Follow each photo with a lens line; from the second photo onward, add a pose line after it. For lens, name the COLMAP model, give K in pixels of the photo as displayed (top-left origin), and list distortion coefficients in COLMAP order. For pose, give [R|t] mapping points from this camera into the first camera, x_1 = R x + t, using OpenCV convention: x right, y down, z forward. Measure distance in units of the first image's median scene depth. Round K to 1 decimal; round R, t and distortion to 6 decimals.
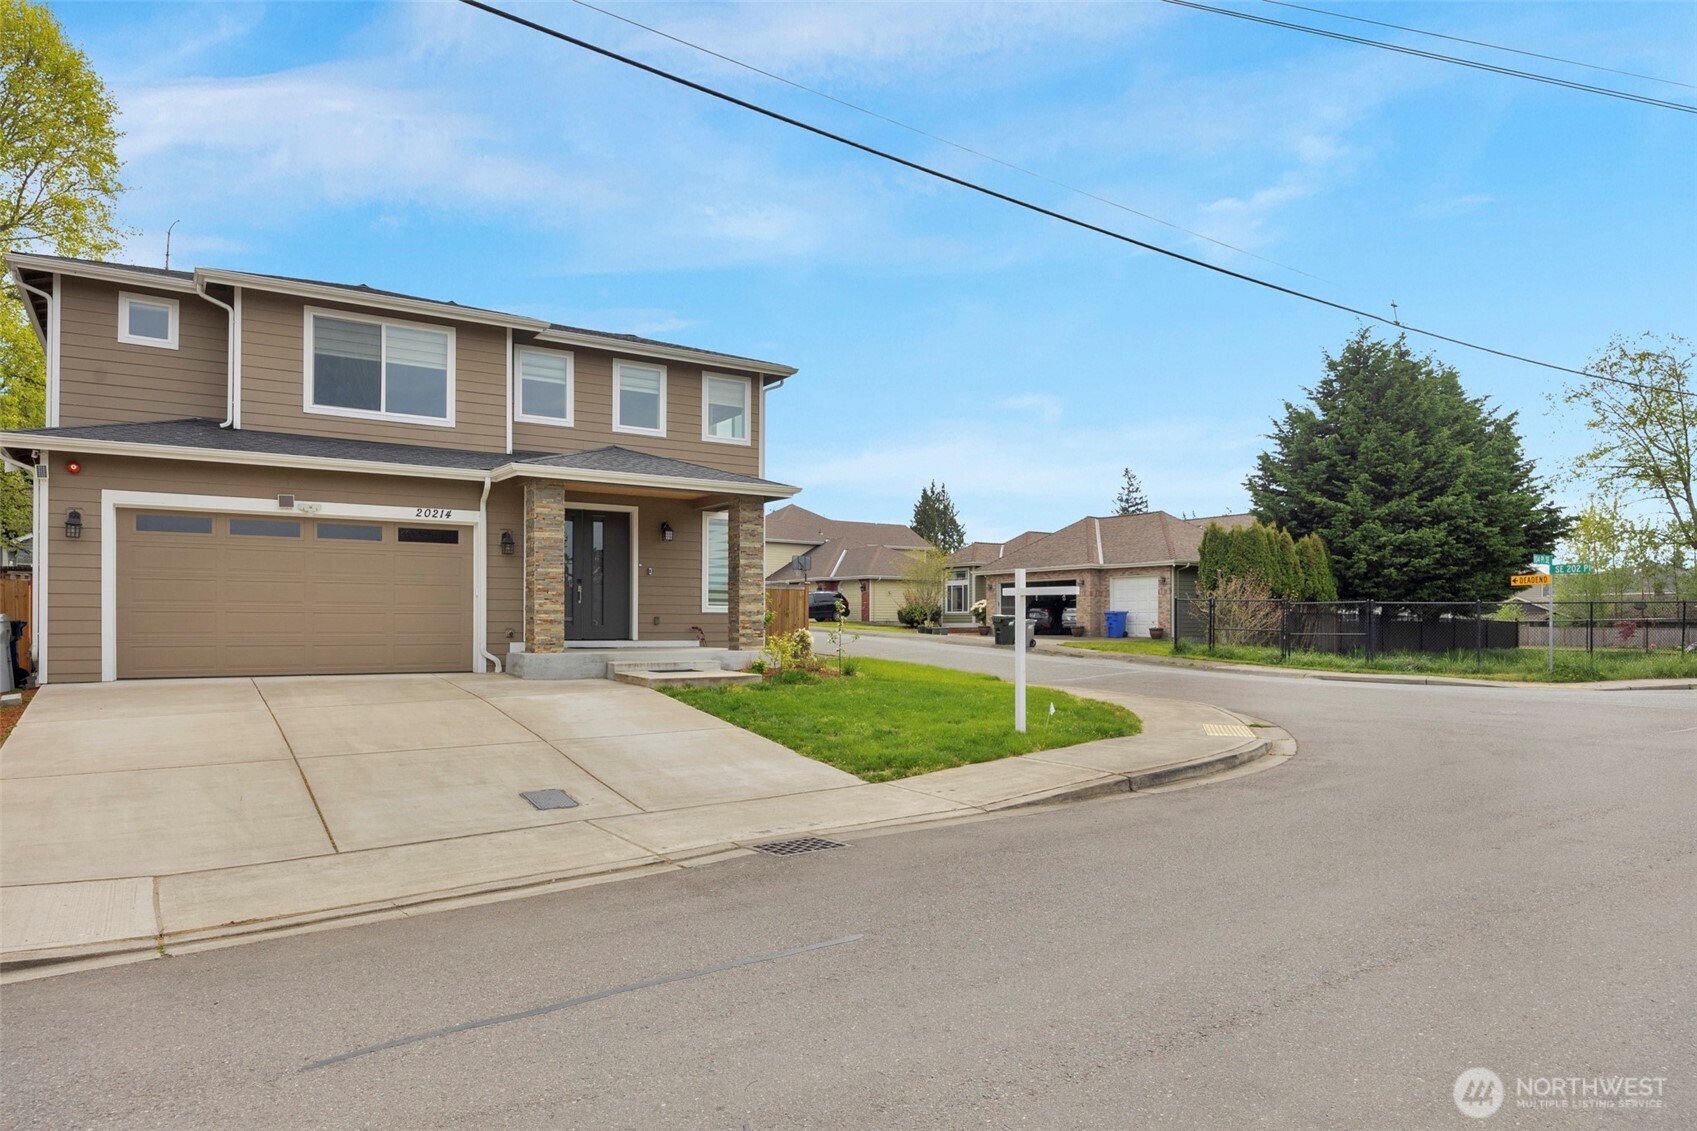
lens RADIAL K [[1057.8, 0, 850.3], [0, 1057.8, 629.3], [0, 0, 1]] dist [0.001432, -0.000441]
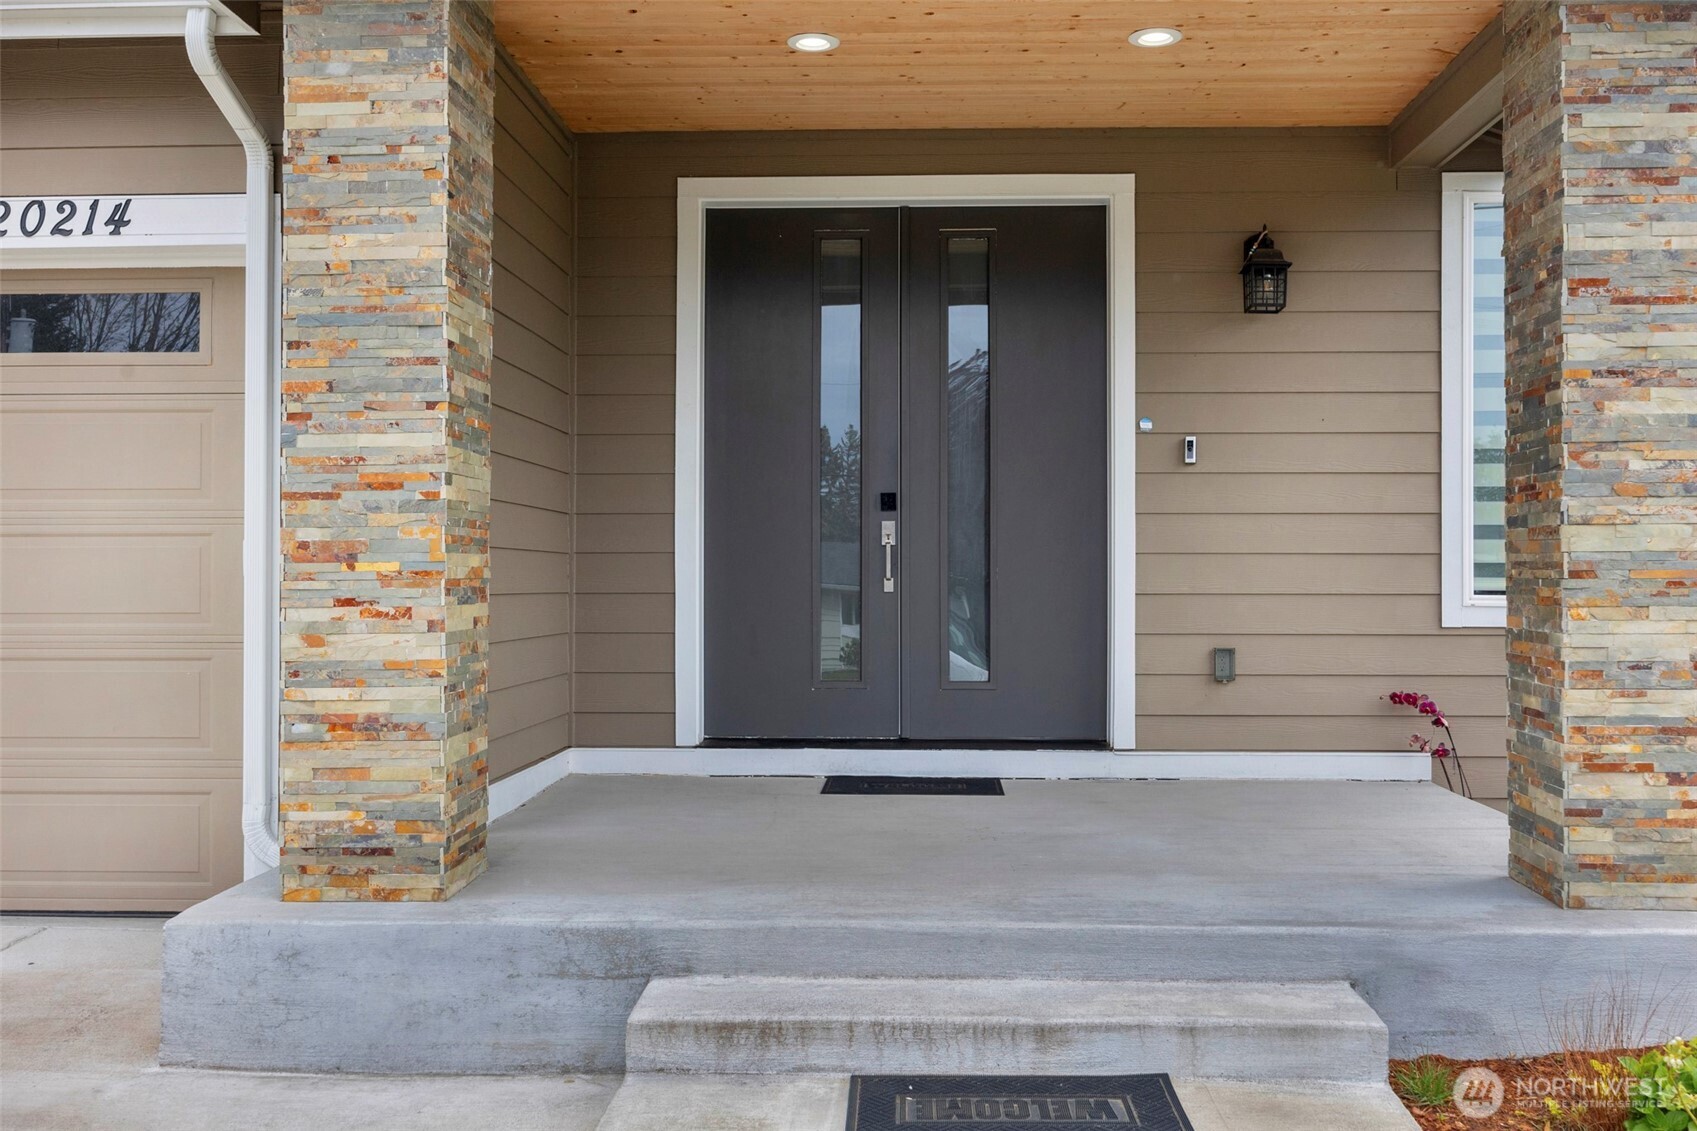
lens RADIAL K [[1631.7, 0, 839.7], [0, 1631.7, 545.5], [0, 0, 1]] dist [0.001300, -0.006999]
pose [[0.814448, -0.012975, -0.580091, -0.053201], [-0.000487, 0.999734, -0.023046, -0.029673], [0.580236, 0.019053, 0.814226, 0.767389]]
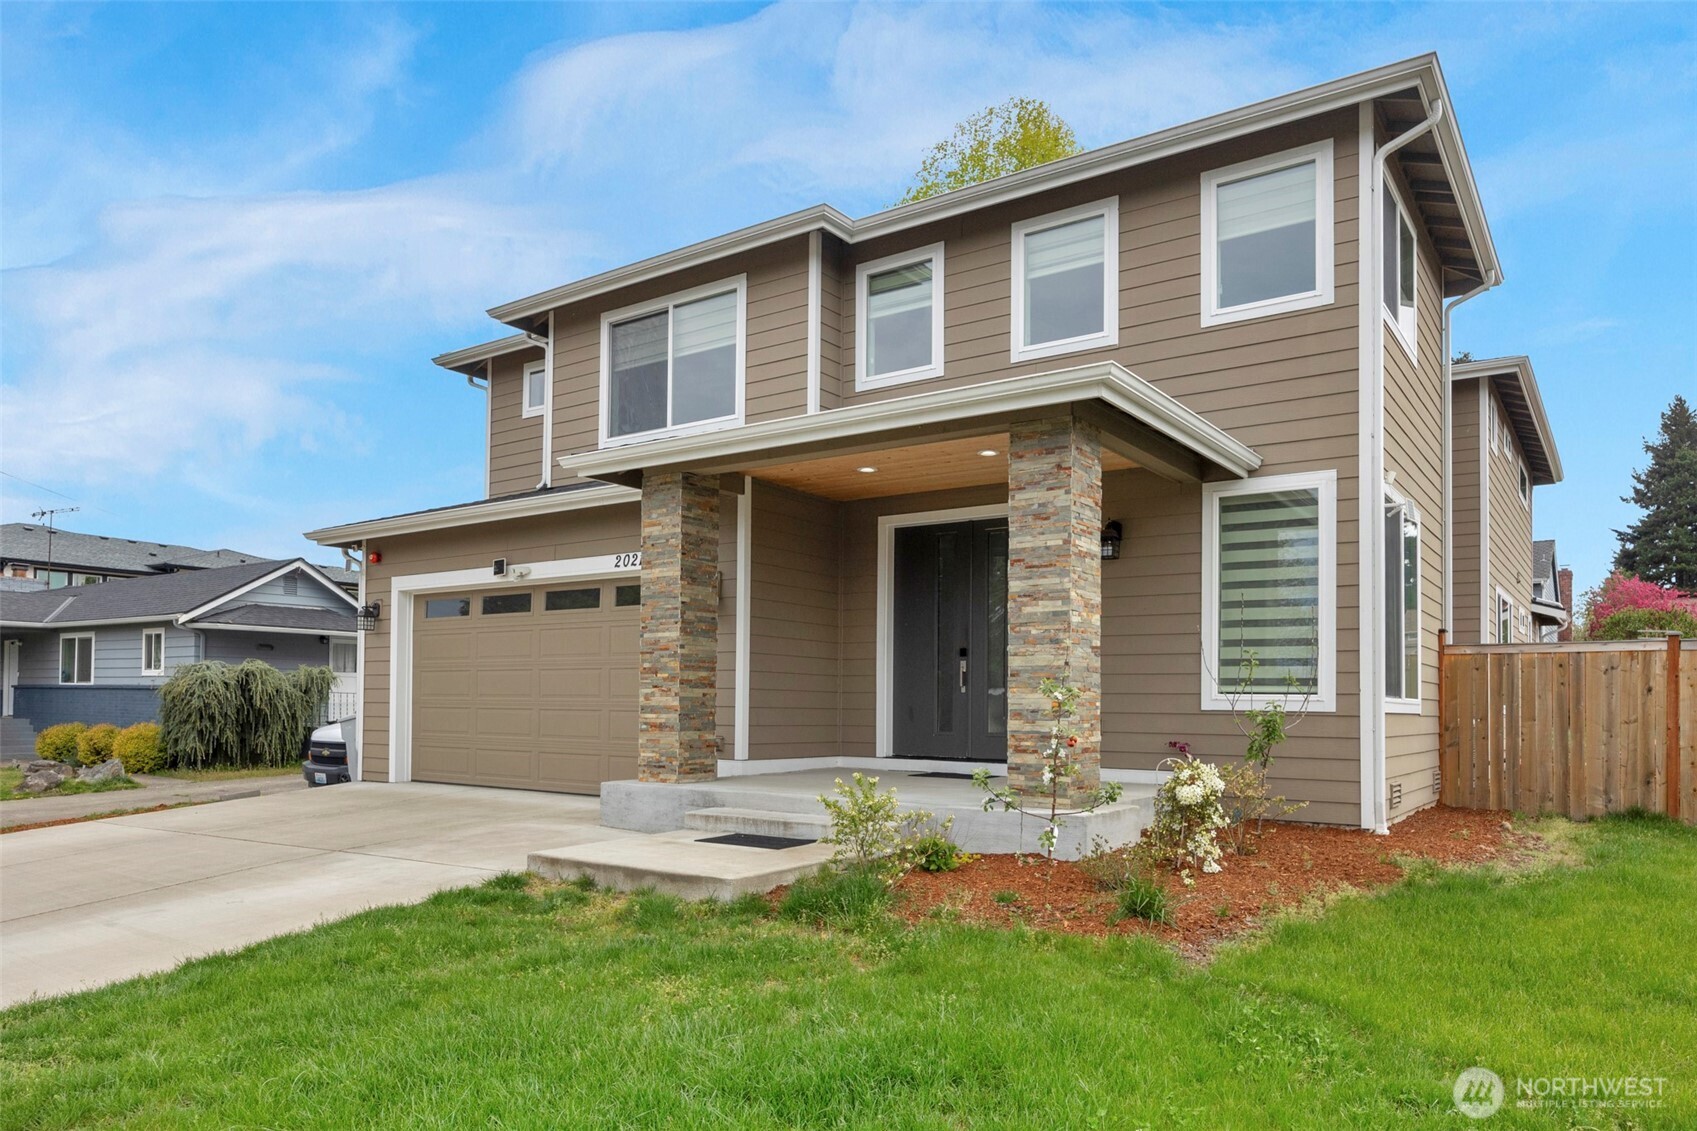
lens RADIAL K [[1080.4, 0, 848.5], [0, 1080.4, 686.9], [0, 0, 1]] dist [0.003880, 0.000392]
pose [[0.386609, -0.014746, -0.922126, 0.264940], [-0.013991, 0.999663, -0.021852, -0.016084], [0.922138, 0.021350, 0.386273, 0.814701]]
